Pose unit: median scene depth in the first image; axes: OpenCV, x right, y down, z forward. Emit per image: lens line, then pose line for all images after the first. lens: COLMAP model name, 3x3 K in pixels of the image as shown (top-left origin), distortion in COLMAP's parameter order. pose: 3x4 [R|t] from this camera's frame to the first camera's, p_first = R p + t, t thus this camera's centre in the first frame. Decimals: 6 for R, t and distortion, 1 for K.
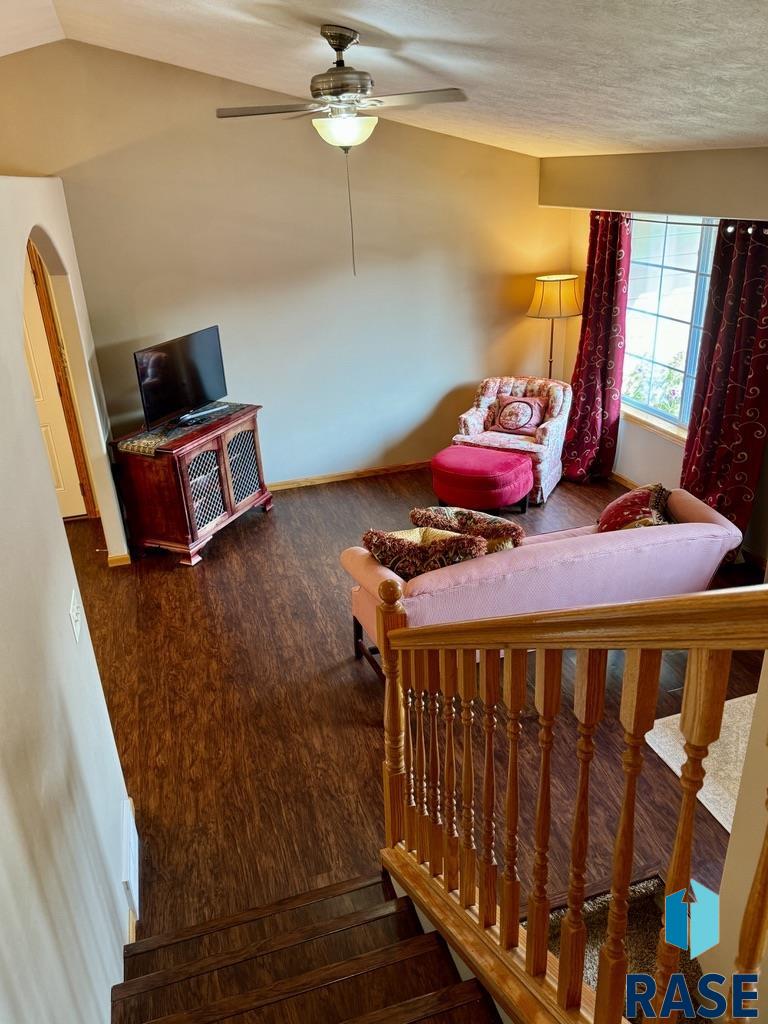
lens RADIAL K [[771.2, 0, 384.0], [0, 771.2, 512.0], [0, 0, 1]] dist [0.050850, -0.002814]
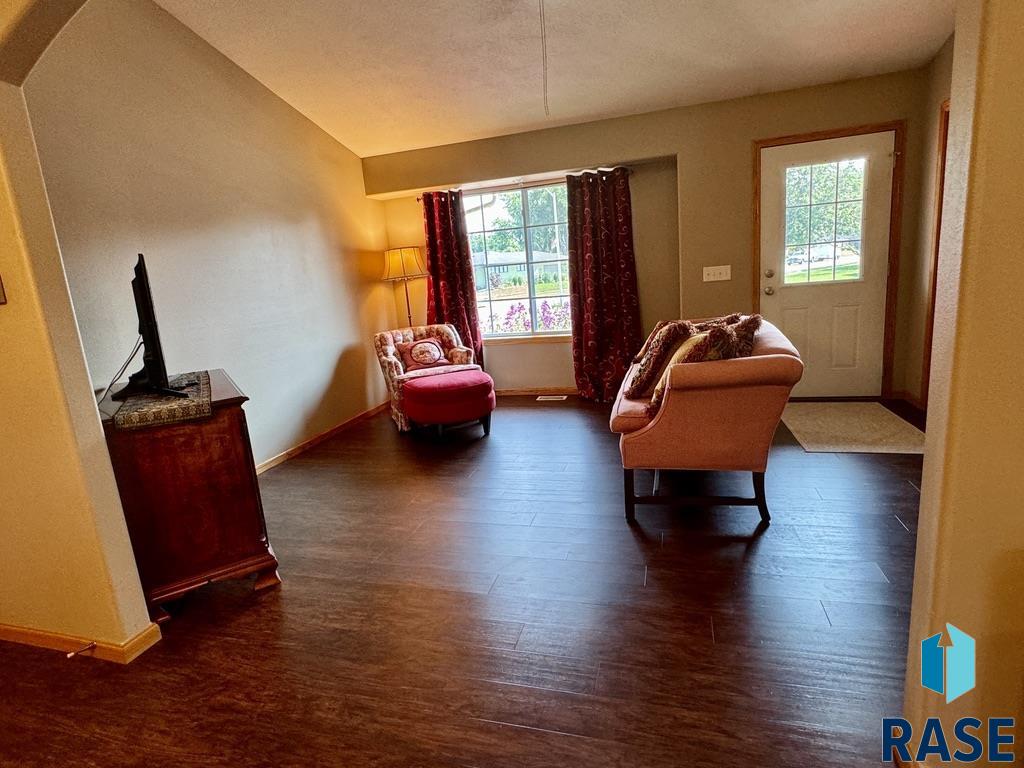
lens RADIAL K [[541.9, 0, 512.0], [0, 541.9, 384.0], [0, 0, 1]] dist [-0.001028, -0.000178]
pose [[0.543632, -0.166248, 0.822694, -0.428865], [0.389427, 0.918257, -0.071772, 0.022985], [-0.743513, 0.359397, 0.563935, 0.483511]]
